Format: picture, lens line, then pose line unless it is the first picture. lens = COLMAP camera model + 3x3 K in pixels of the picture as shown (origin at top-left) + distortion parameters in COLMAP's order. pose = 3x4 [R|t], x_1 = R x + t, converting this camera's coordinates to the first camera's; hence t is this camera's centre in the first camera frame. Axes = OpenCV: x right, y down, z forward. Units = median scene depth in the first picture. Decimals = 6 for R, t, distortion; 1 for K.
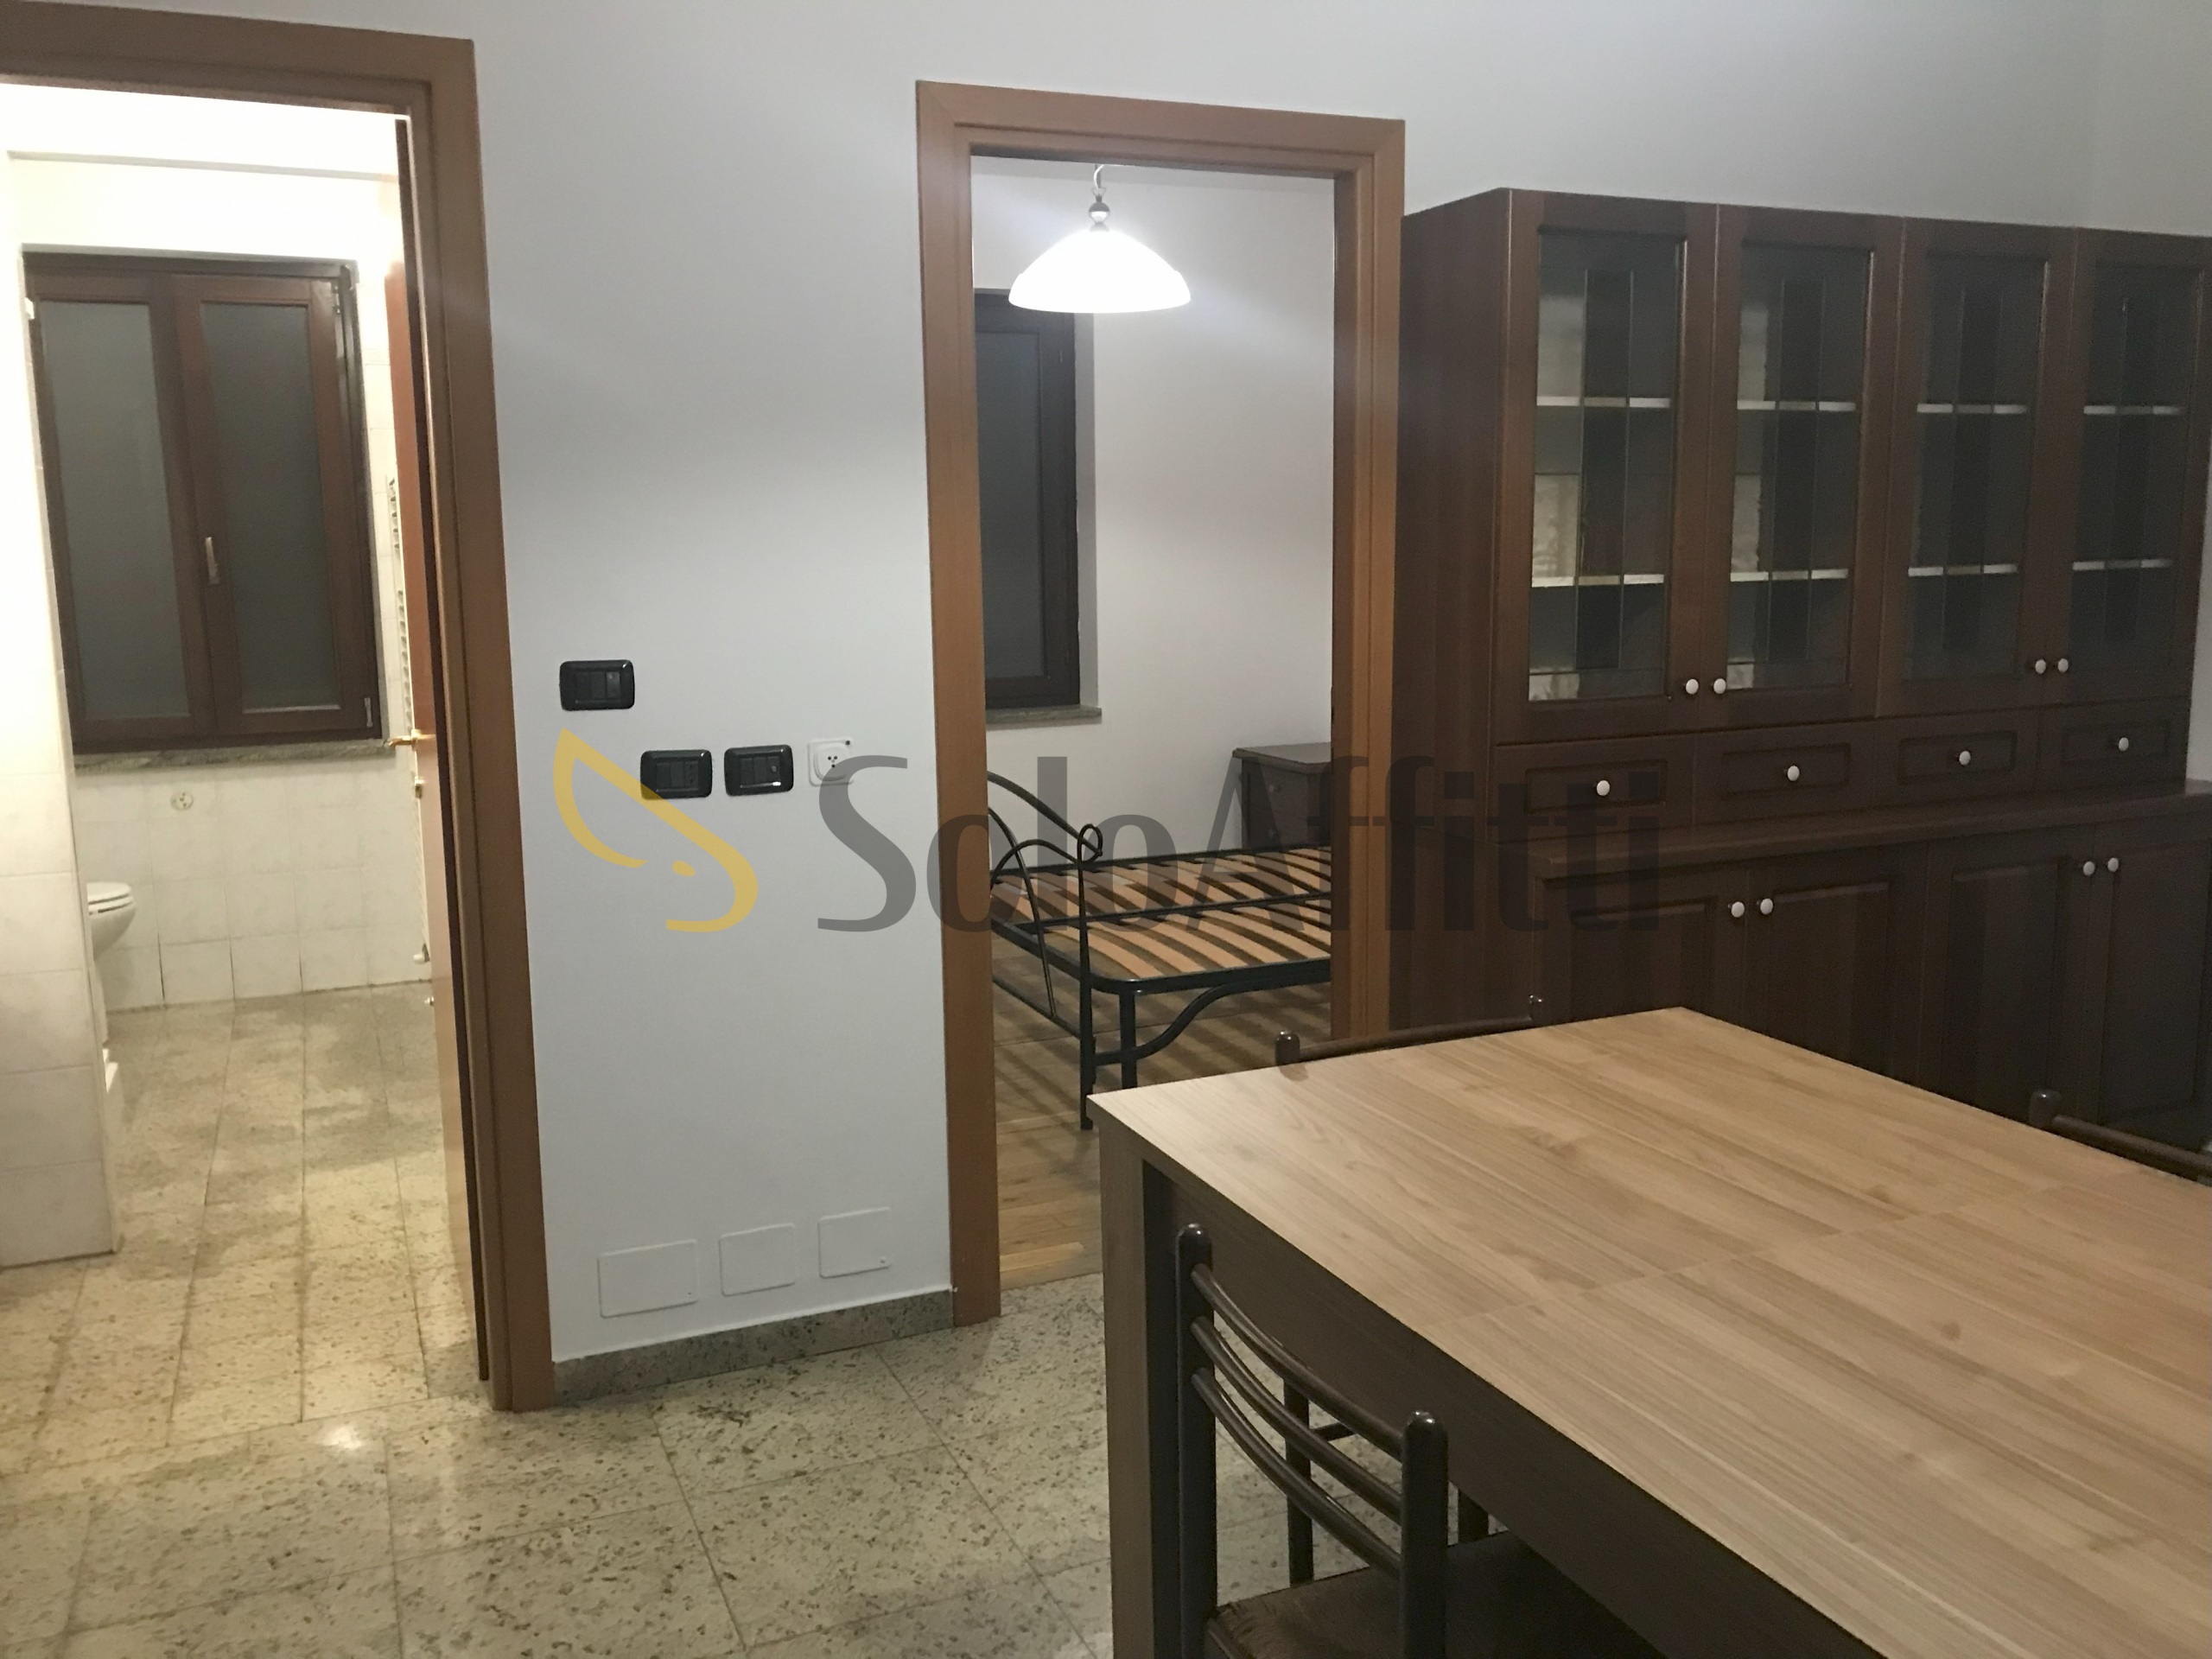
lens RADIAL K [[1804.5, 0, 1100.5], [0, 1804.5, 834.4], [0, 0, 1]] dist [0.050031, -0.060279]
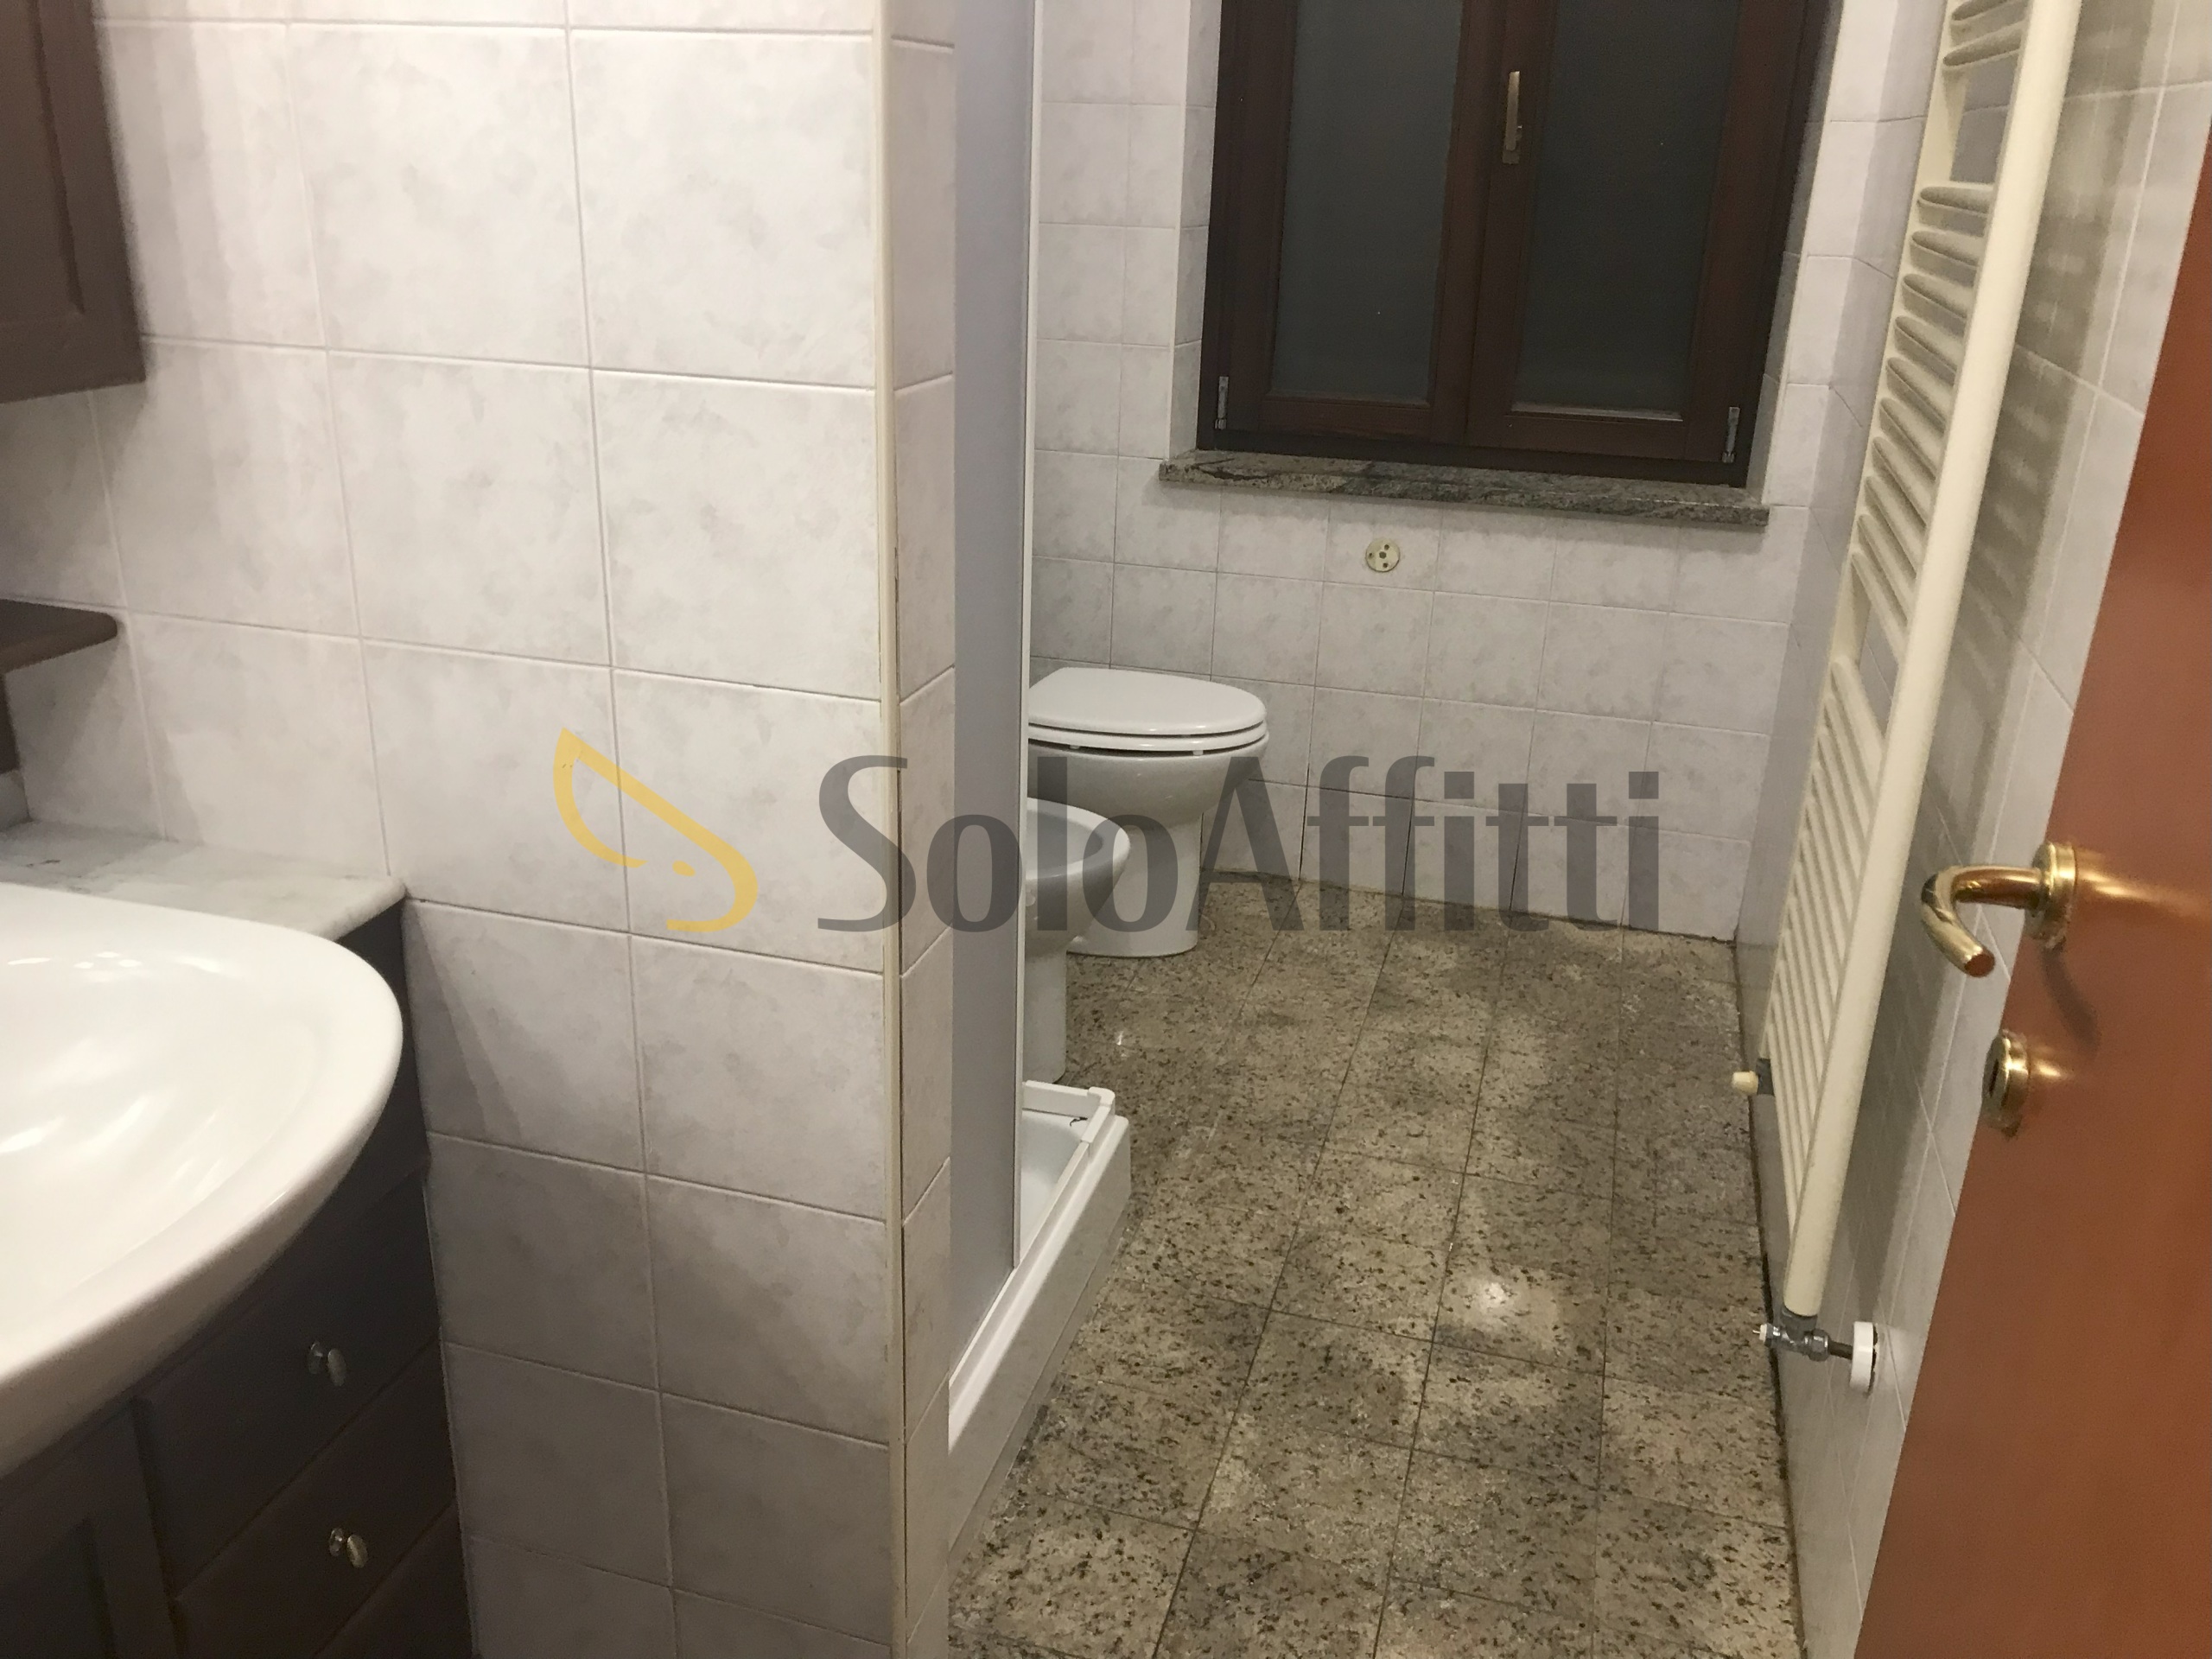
lens RADIAL K [[1804.5, 0, 1068.9], [0, 1804.5, 777.8], [0, 0, 1]] dist [0.050031, -0.060279]
pose [[0.759789, 0.249829, -0.600255, -0.531244], [-0.142220, 0.964732, 0.221507, -0.153285], [0.634424, -0.082930, 0.768524, 1.190495]]
